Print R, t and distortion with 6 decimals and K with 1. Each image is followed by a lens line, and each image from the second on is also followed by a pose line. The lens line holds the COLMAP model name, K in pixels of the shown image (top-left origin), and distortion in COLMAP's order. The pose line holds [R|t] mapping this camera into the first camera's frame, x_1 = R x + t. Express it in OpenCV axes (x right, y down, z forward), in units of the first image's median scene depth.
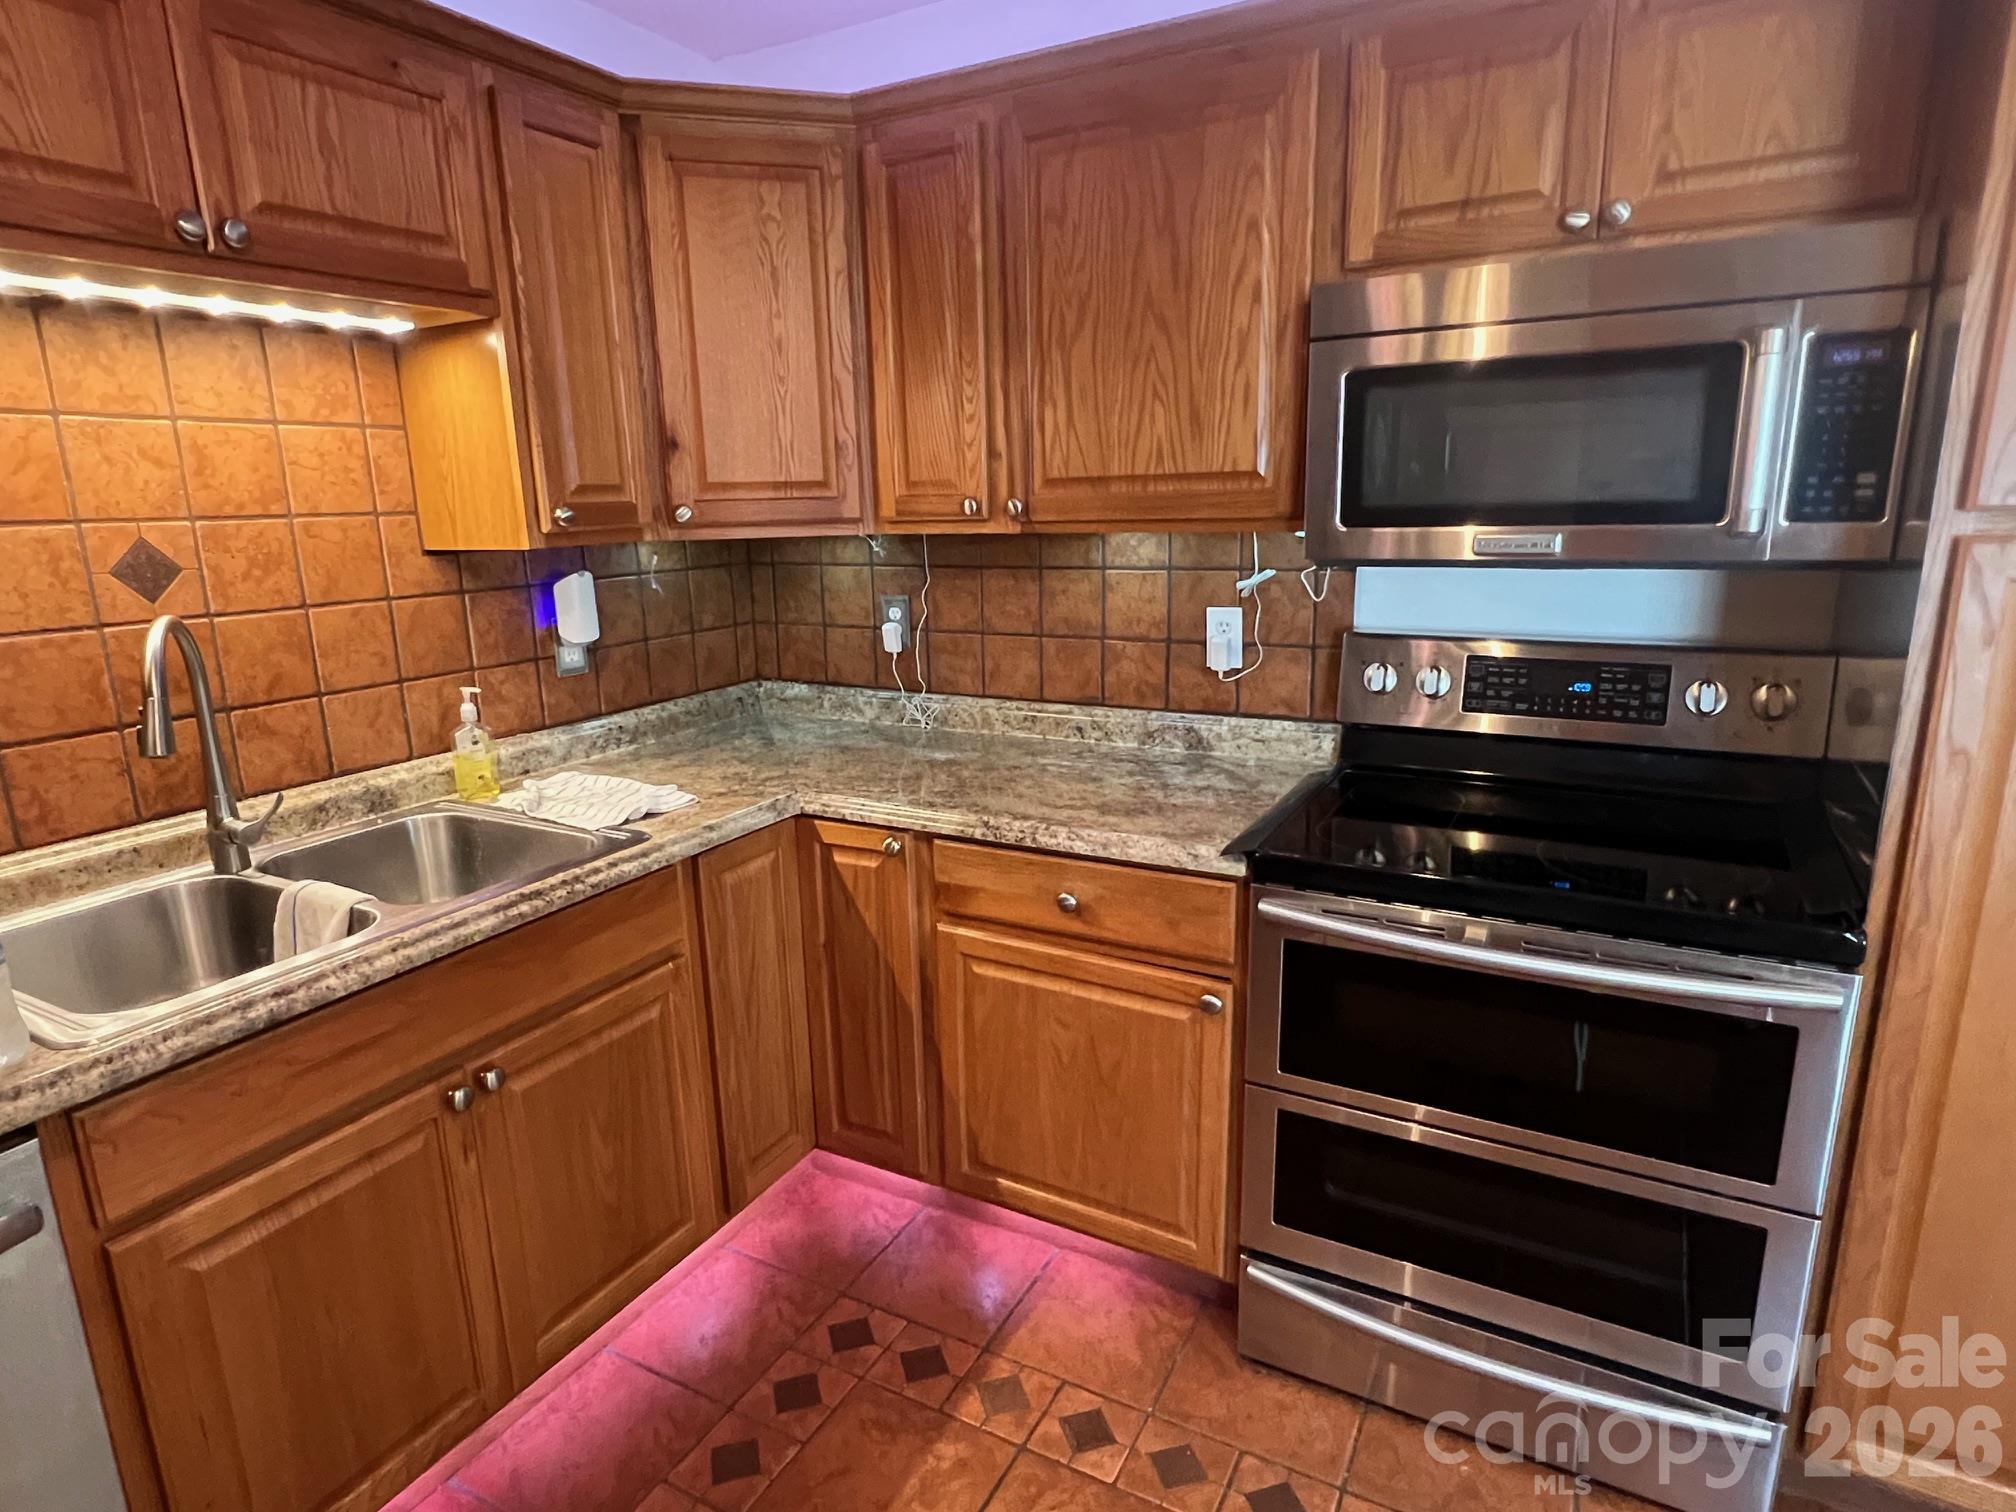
lens RADIAL K [[1119.4, 0, 963.0], [0, 1119.4, 756.9], [0, 0, 1]] dist [-0.000356, -0.000337]
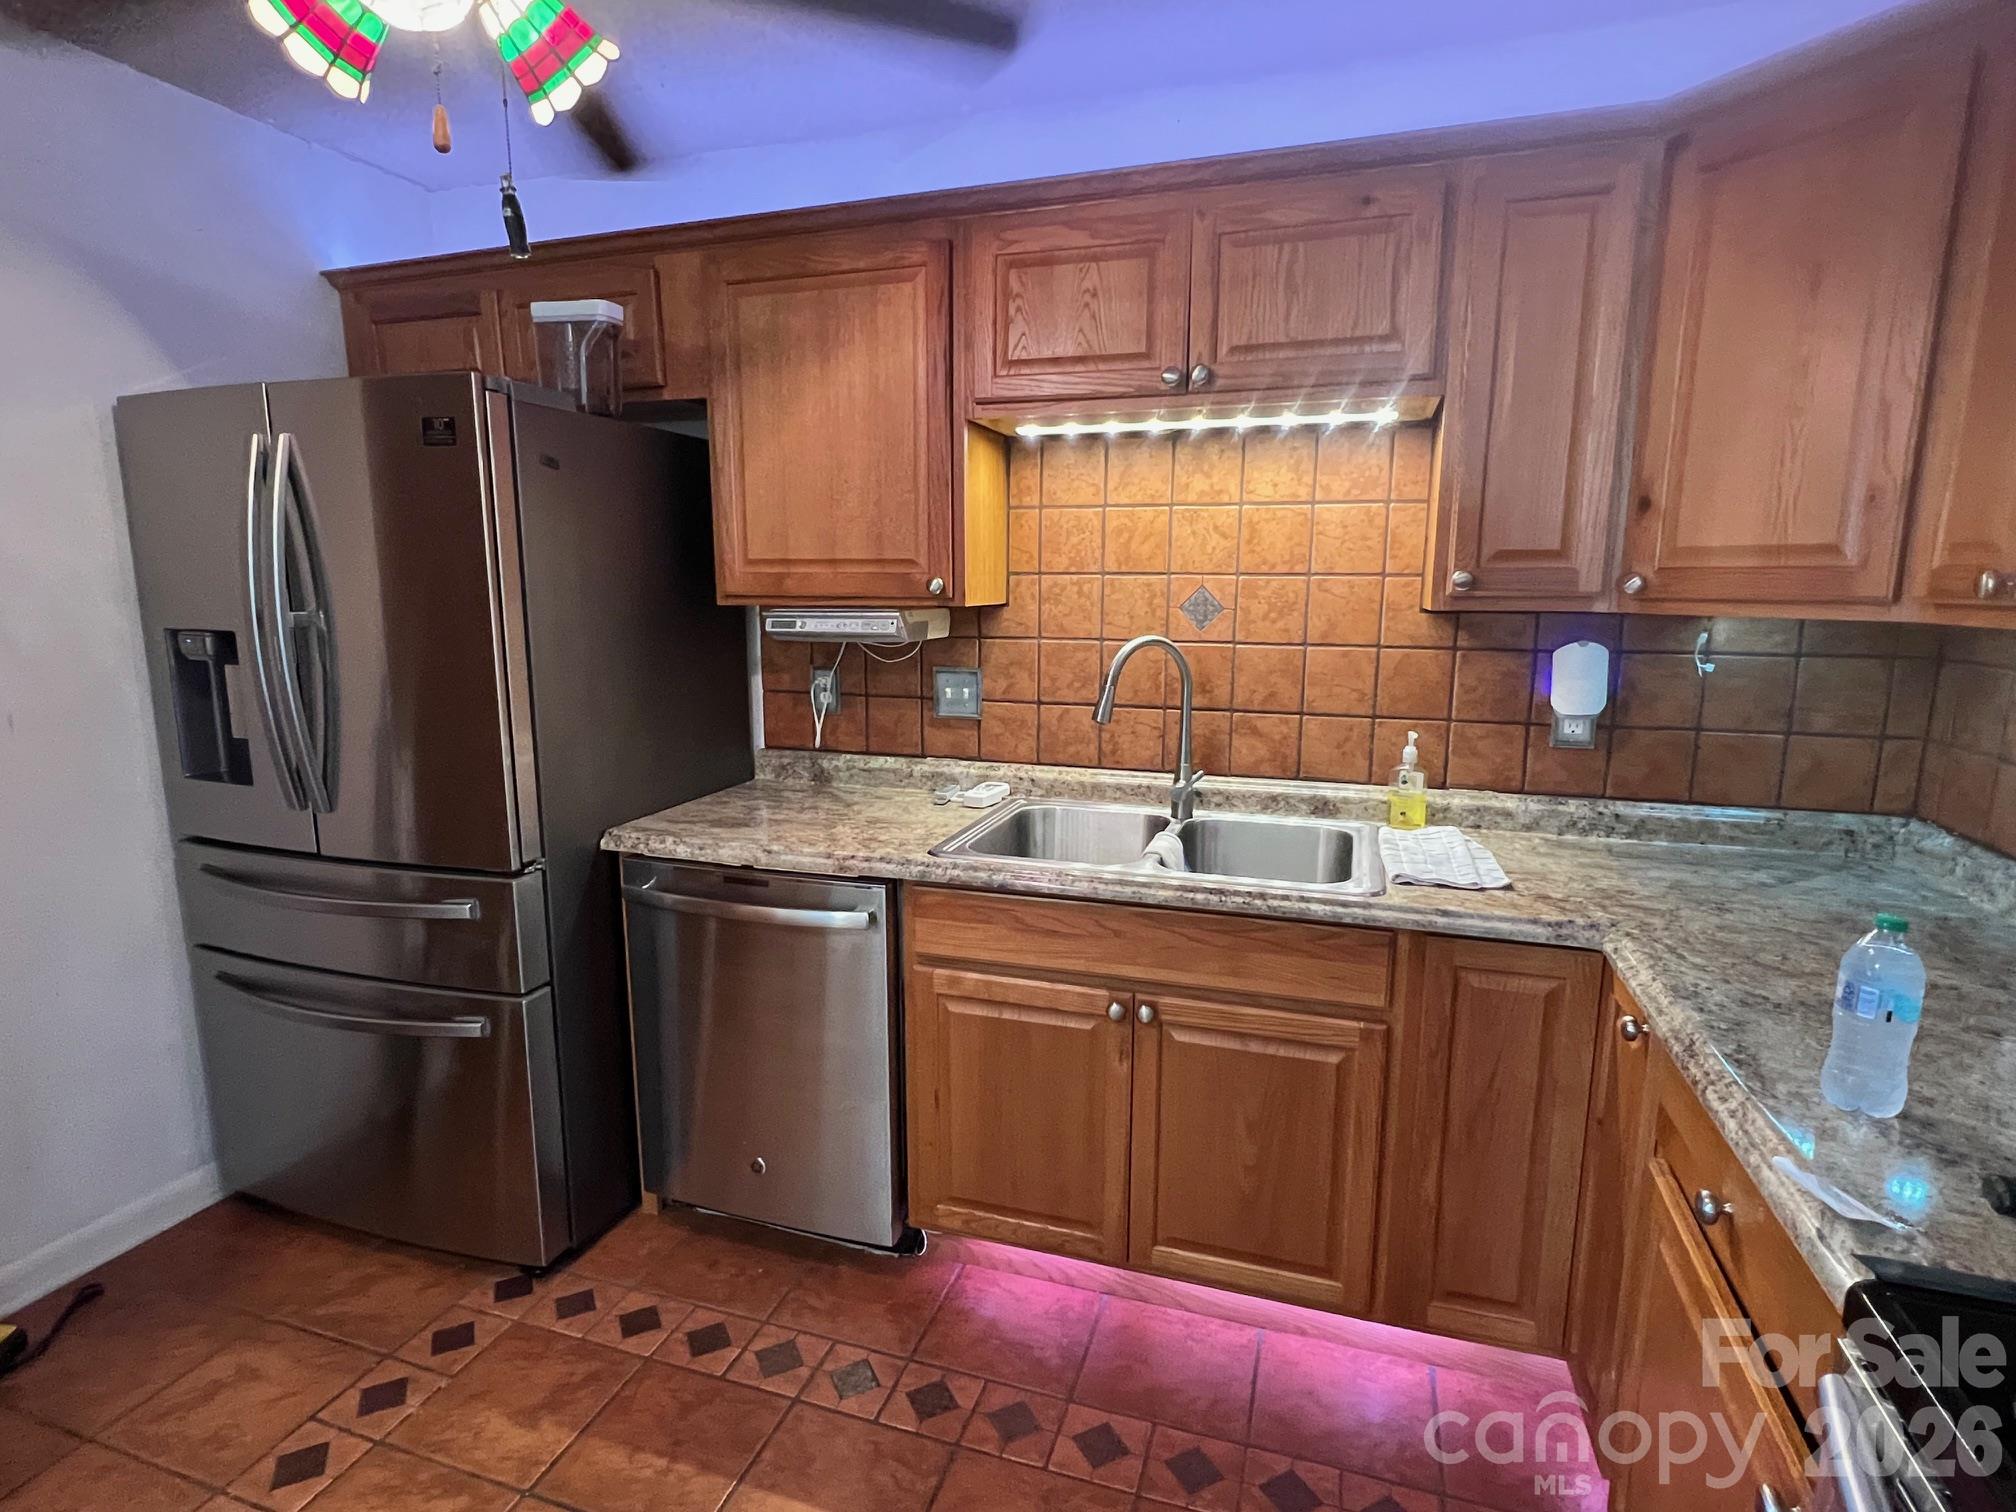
lens RADIAL K [[1019.2, 0, 1008.0], [0, 1019.2, 756.0], [0, 0, 1]] dist [-0.001088, -0.000636]
pose [[0.206427, 0.190755, -0.959688, 0.492048], [-0.232573, 0.962268, 0.141242, -0.098234], [0.950420, 0.194041, 0.243003, 0.422814]]
